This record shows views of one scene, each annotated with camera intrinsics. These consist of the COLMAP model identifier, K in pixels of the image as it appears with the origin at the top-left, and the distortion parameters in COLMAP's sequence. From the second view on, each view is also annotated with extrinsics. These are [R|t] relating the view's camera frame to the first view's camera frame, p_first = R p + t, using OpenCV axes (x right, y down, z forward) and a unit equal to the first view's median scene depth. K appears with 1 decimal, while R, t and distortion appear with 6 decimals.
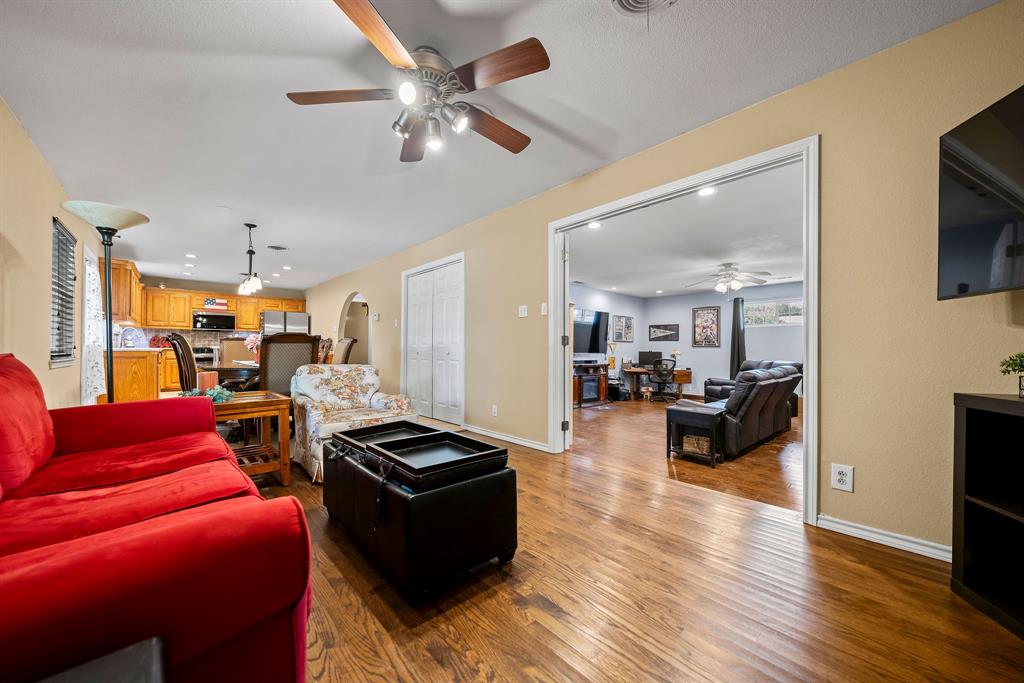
lens RADIAL K [[372.8, 0, 507.4], [0, 372.8, 346.8], [0, 0, 1]] dist [-0.007432, -0.000068]
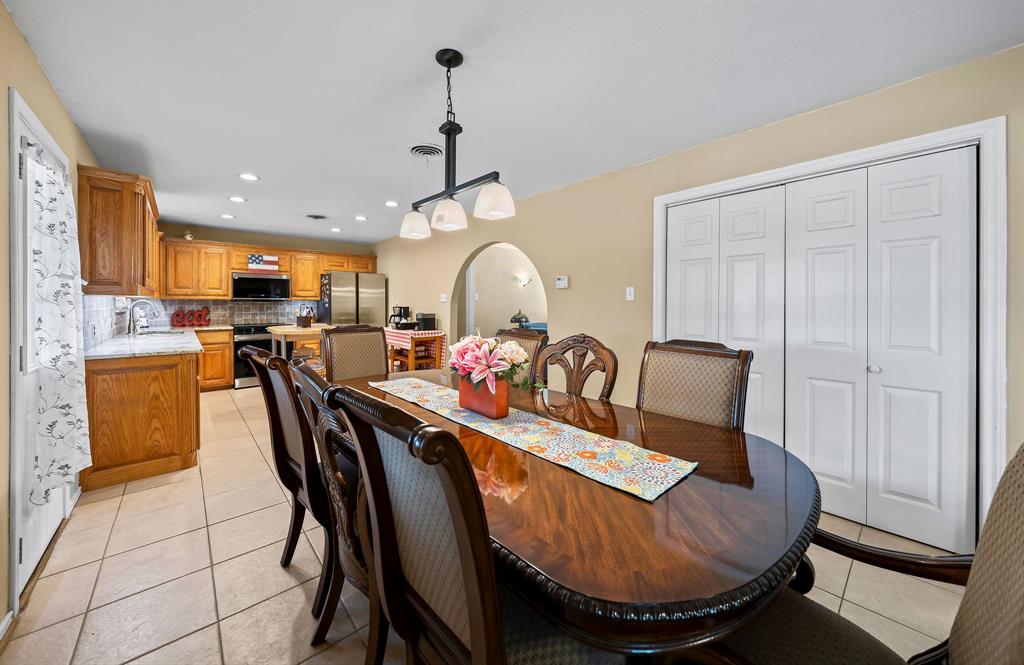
lens RADIAL K [[365.2, 0, 503.2], [0, 365.2, 306.2], [0, 0, 1]] dist [-0.001114, -0.000015]
pose [[0.999900, -0.005528, -0.012999, -0.347744], [0.005631, 0.999953, 0.007952, -0.038117], [0.012955, -0.008025, 0.999884, 0.337509]]
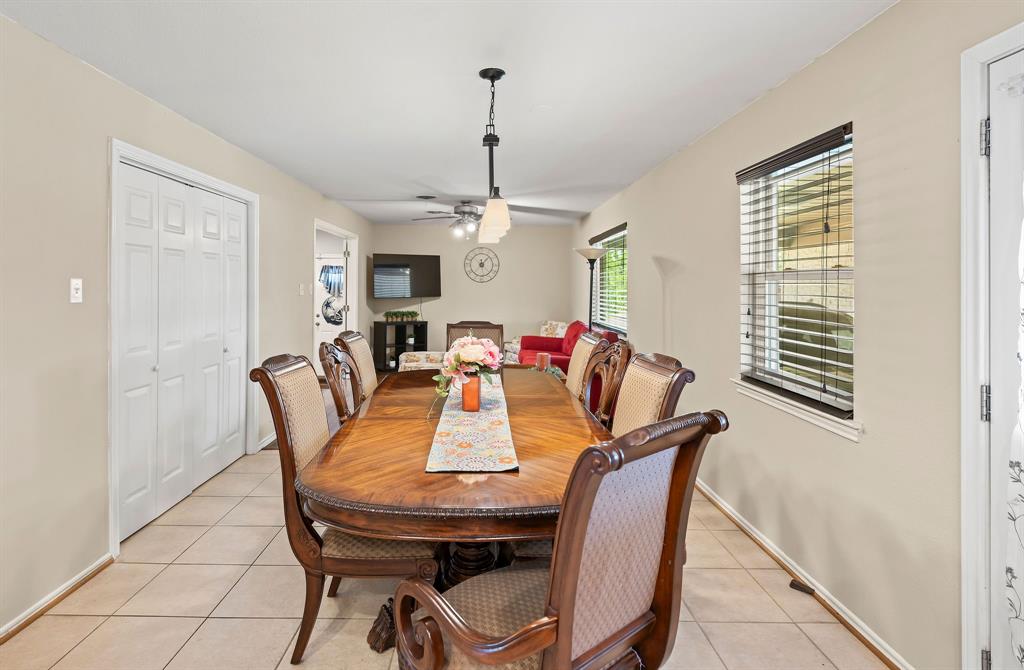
lens RADIAL K [[514.0, 0, 480.4], [0, 514.0, 283.1], [0, 0, 1]] dist [-0.000996, -0.000981]
pose [[-0.736666, -0.002531, 0.676252, -0.598053], [-0.009205, 0.999938, -0.006285, -0.052422], [-0.676194, -0.010855, -0.736643, 0.800529]]
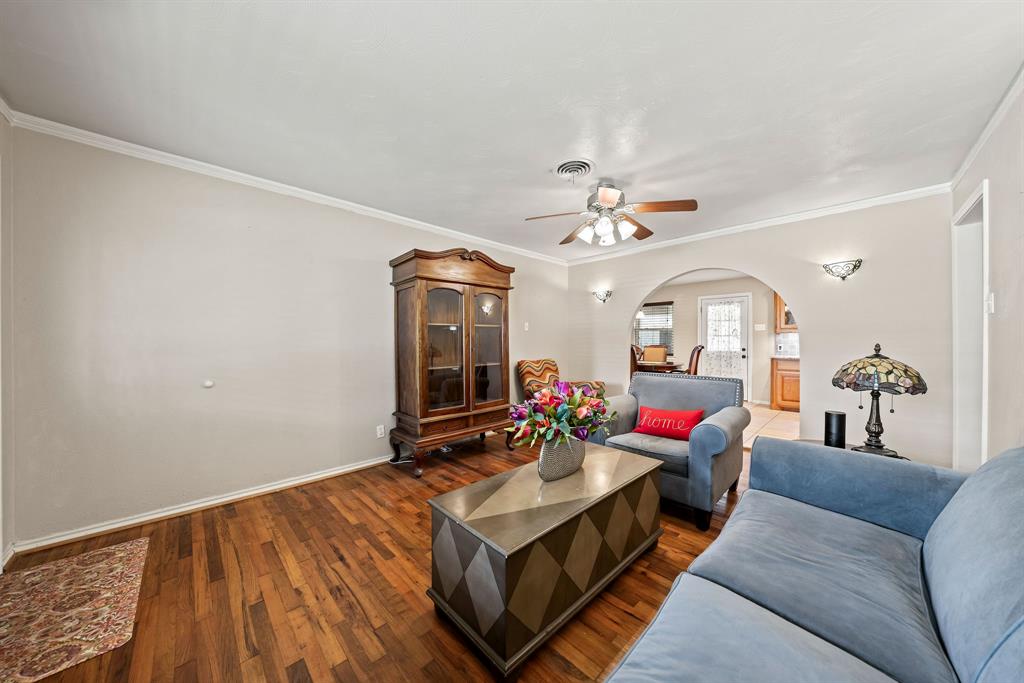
lens RADIAL K [[341.3, 0, 503.0], [0, 341.3, 340.1], [0, 0, 1]] dist [-0.000939, -0.000190]
pose [[-0.999614, -0.011067, -0.025494, -0.048875], [-0.011102, 0.999938, 0.001238, -0.024828], [0.025479, 0.001521, -0.999674, 1.434900]]
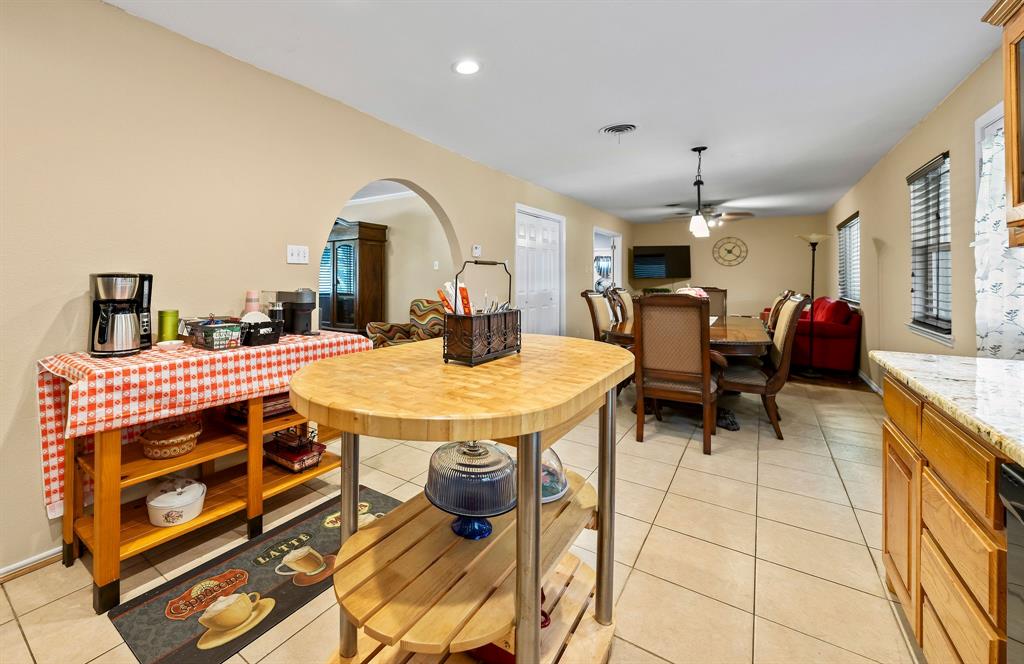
lens RADIAL K [[443.6, 0, 428.6], [0, 443.6, 276.2], [0, 0, 1]] dist [0.001555, -0.000225]
pose [[-0.187204, -0.002976, 0.982316, -0.845645], [-0.005208, 0.999984, 0.002036, -0.032812], [-0.982307, -0.004735, -0.187217, 0.975681]]
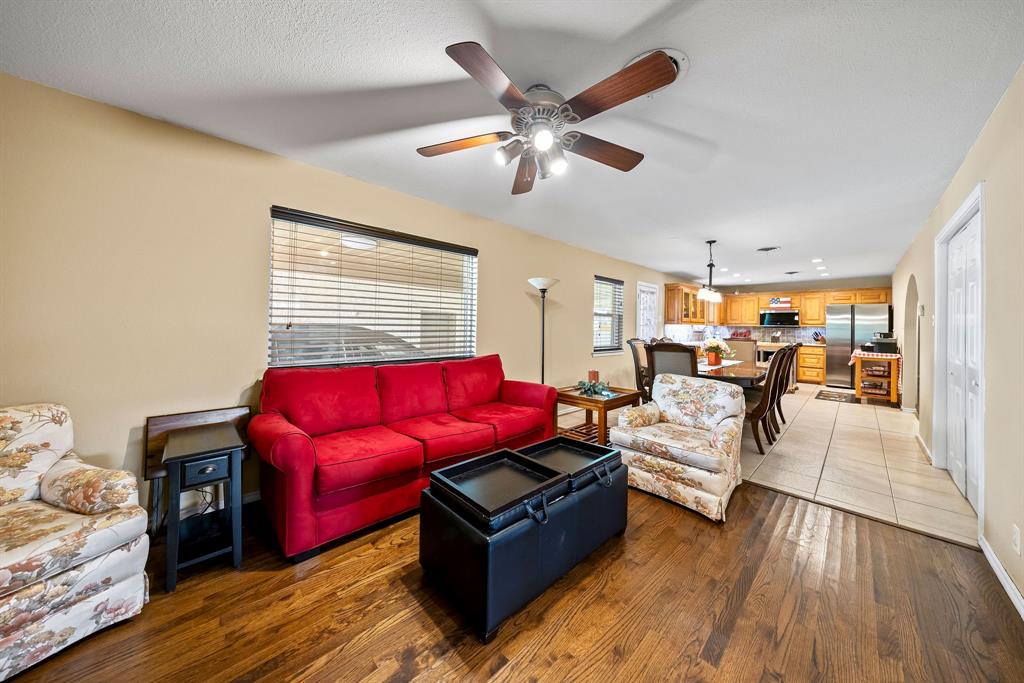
lens RADIAL K [[322.7, 0, 518.0], [0, 322.7, 326.4], [0, 0, 1]] dist [-0.006089, -0.000169]
pose [[0.023509, -0.004869, -0.999712, 0.157055], [-0.013487, 0.999896, -0.005187, -0.031676], [0.999633, 0.013605, 0.023441, 0.221525]]
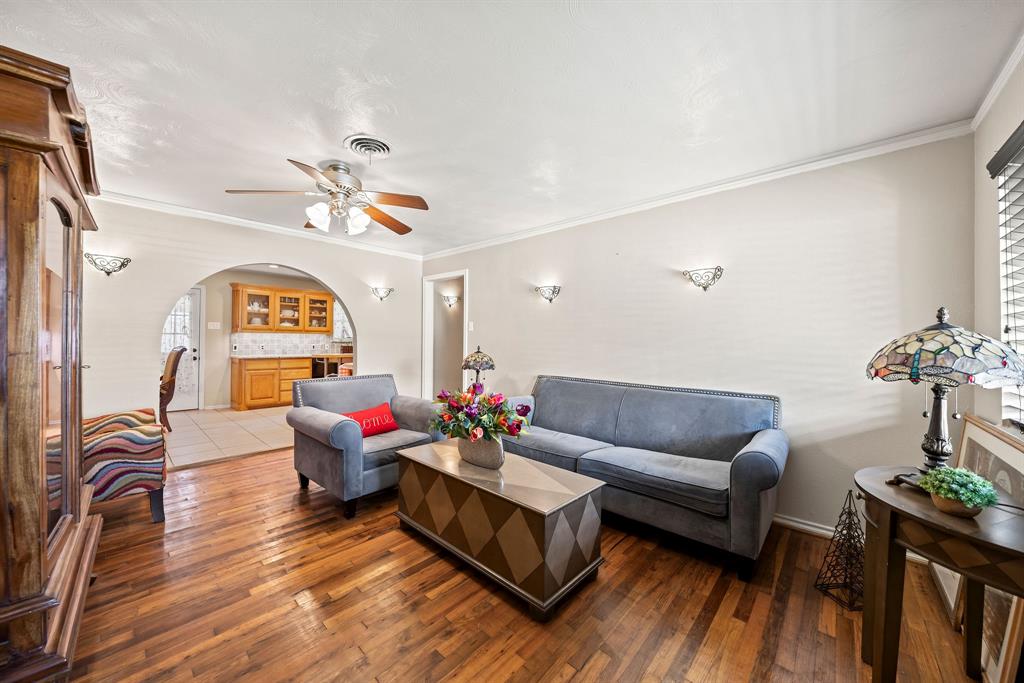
lens RADIAL K [[372.8, 0, 513.2], [0, 372.8, 338.8], [0, 0, 1]] dist [-0.007432, -0.000068]
pose [[0.099883, -0.013465, -0.994908, 0.190896], [-0.009367, 0.999851, -0.014473, -0.026626], [0.994955, 0.010765, 0.099742, 1.200312]]
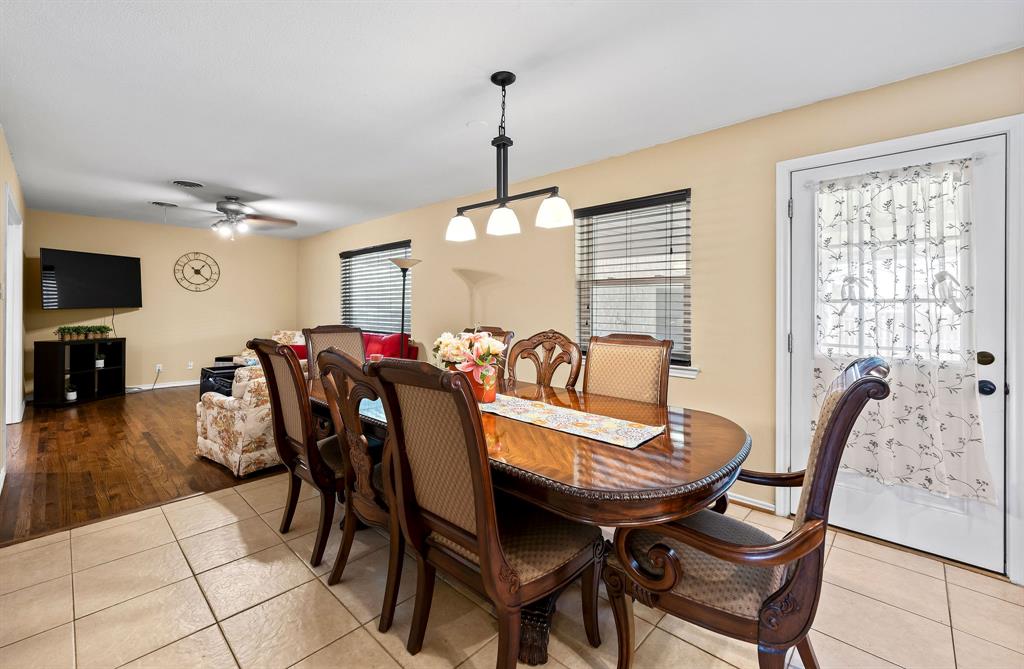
lens RADIAL K [[430.0, 0, 475.4], [0, 430.0, 307.1], [0, 0, 1]] dist [0.000745, -0.002450]
pose [[-0.999048, -0.007113, -0.043038, -0.355622], [-0.007194, 0.999973, 0.001708, -0.035755], [0.043025, 0.002016, -0.999072, 0.840810]]
